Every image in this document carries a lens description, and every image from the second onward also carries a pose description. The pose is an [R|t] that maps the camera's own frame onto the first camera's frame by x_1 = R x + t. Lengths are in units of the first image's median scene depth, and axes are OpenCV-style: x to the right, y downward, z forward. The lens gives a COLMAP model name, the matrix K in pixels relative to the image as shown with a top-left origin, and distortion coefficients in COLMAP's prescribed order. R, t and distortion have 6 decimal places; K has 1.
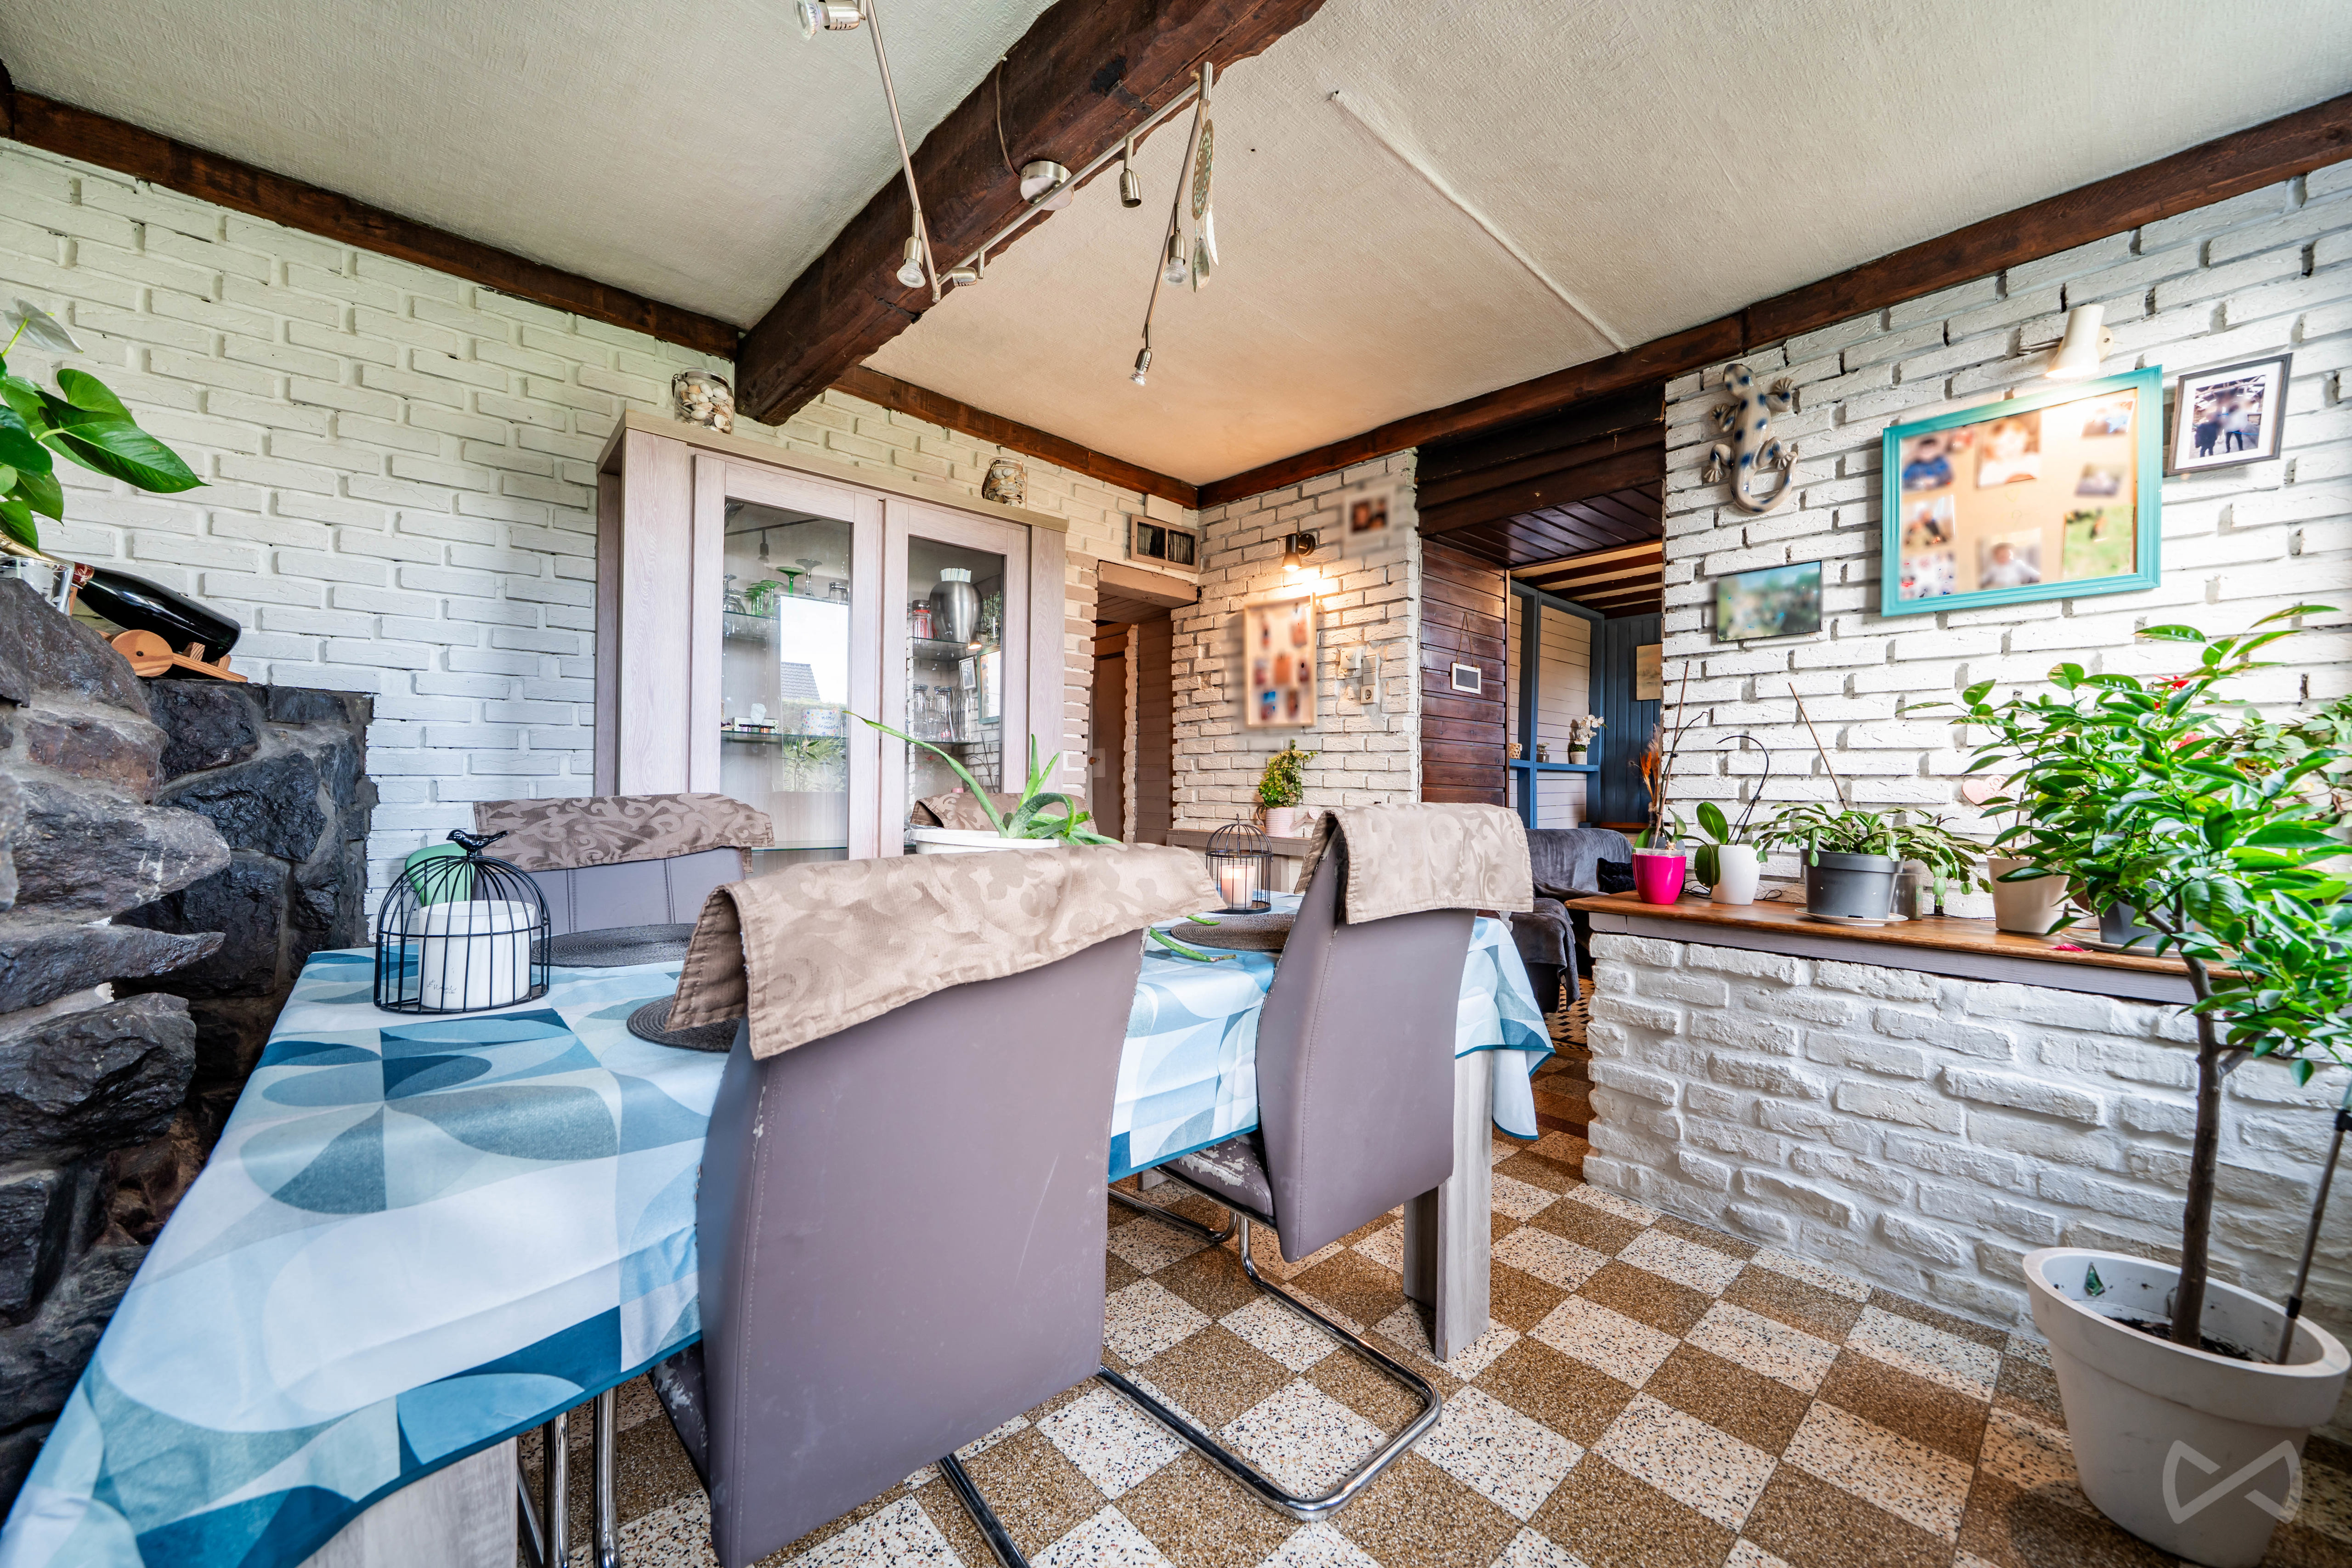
lens RADIAL K [[891.5, 0, 1177.7], [0, 891.5, 791.2], [0, 0, 1]] dist [-0.001950, -0.000069]
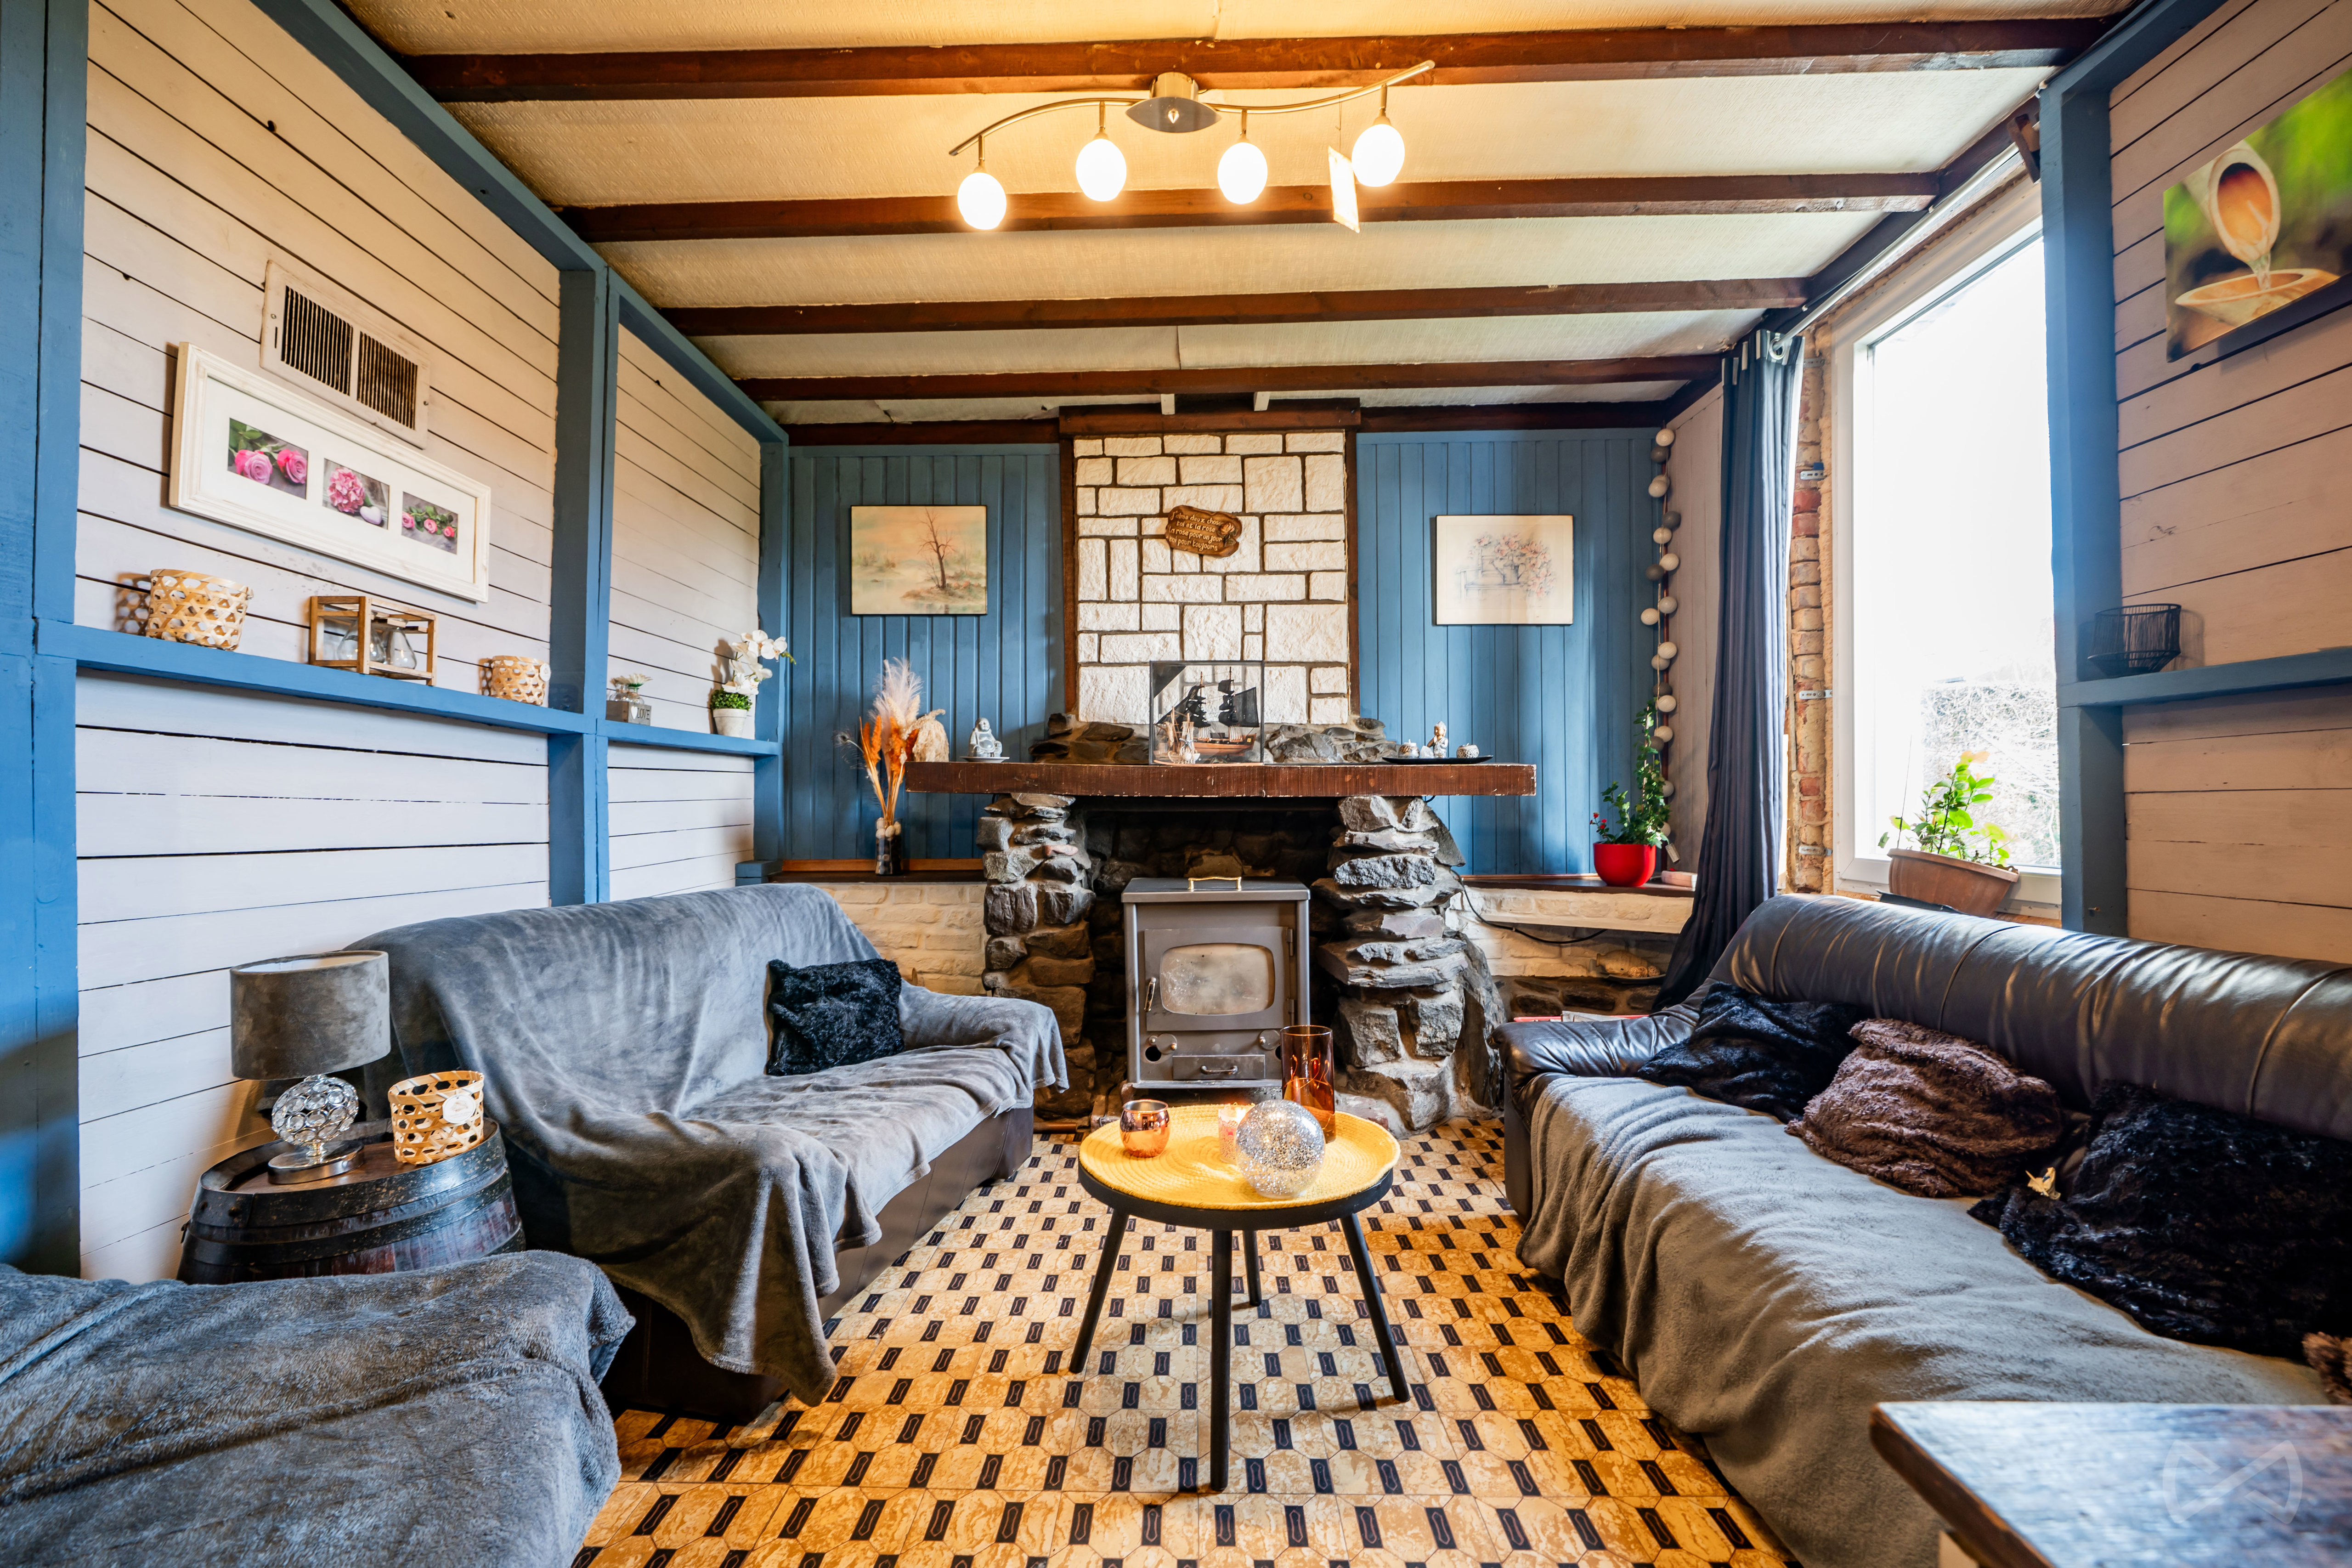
lens RADIAL K [[947.2, 0, 1173.7], [0, 947.2, 794.8], [0, 0, 1]] dist [0.000421, 0.000006]
pose [[0.691090, -0.010188, 0.722697, 0.256924], [0.014437, 0.999896, 0.000290, 0.002256], [-0.722624, 0.010233, 0.691165, 0.507361]]
